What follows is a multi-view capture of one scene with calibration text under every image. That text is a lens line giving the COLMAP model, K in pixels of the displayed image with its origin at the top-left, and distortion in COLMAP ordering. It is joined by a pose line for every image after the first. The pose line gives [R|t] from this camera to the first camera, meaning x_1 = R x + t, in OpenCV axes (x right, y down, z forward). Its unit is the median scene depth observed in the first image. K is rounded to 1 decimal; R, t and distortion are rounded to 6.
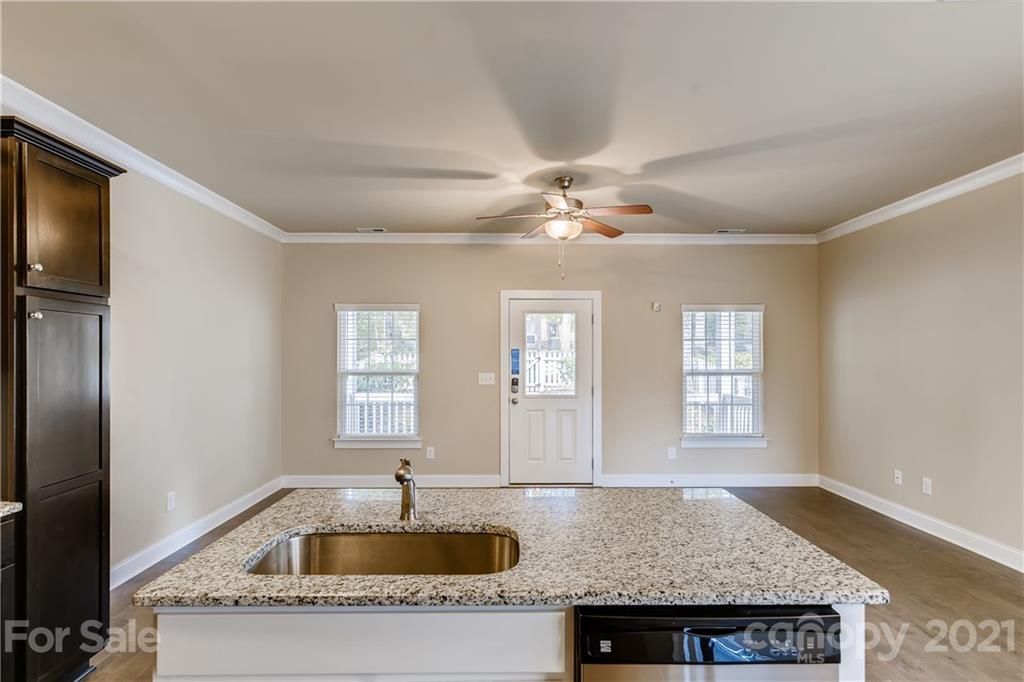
lens RADIAL K [[527.8, 0, 509.6], [0, 527.8, 356.1], [0, 0, 1]] dist [-0.000003, 0.000022]
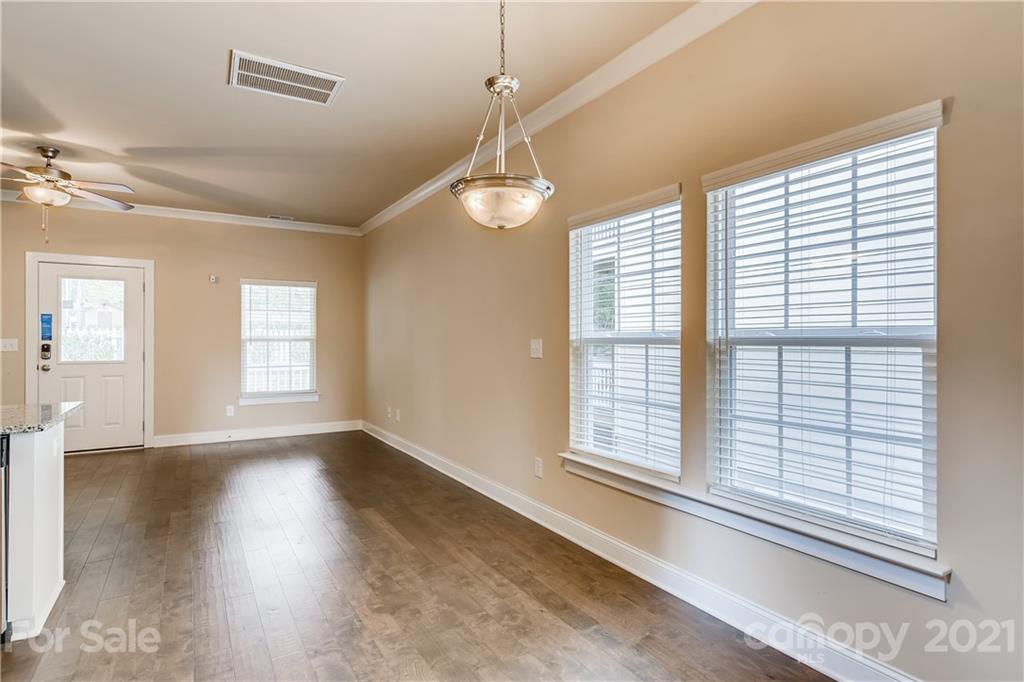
lens RADIAL K [[541.8, 0, 512.0], [0, 541.8, 341.0], [0, 0, 1]] dist [0.003783, 0.001327]
pose [[0.864051, -0.001329, 0.503403, 0.246466], [0.001025, 0.999999, 0.000880, 0.035903], [-0.503403, -0.000245, 0.864051, -0.289203]]
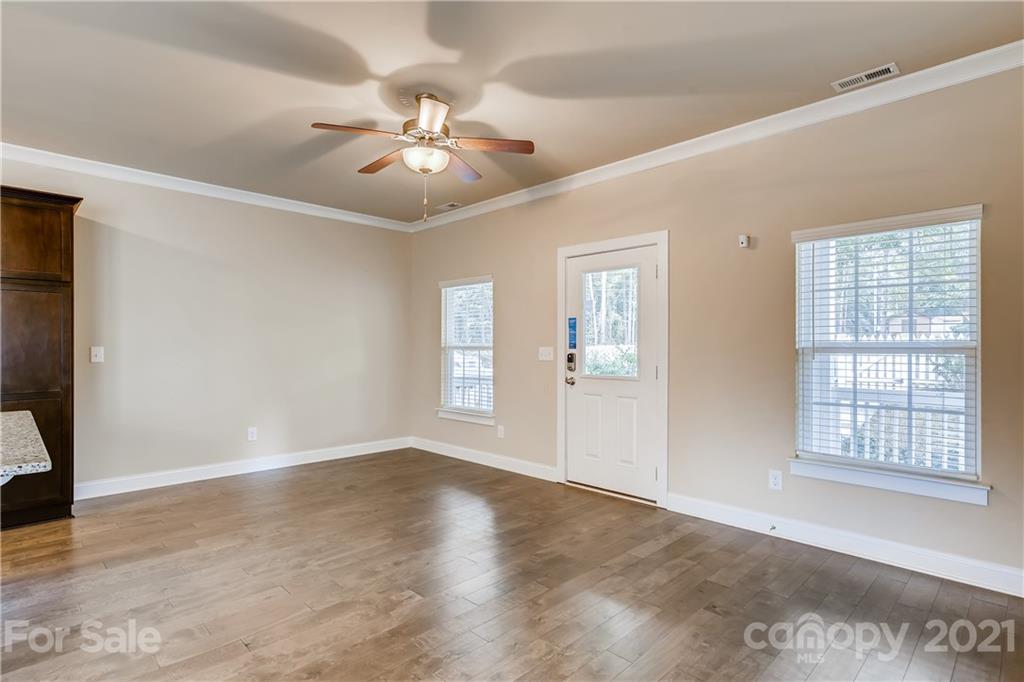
lens RADIAL K [[514.2, 0, 512.0], [0, 514.2, 341.0], [0, 0, 1]] dist [-0.001862, -0.000186]
pose [[0.697372, -0.006502, -0.716680, 0.520073], [-0.002449, 0.999931, -0.011456, 0.032068], [0.716705, 0.009744, 0.697309, 0.374765]]
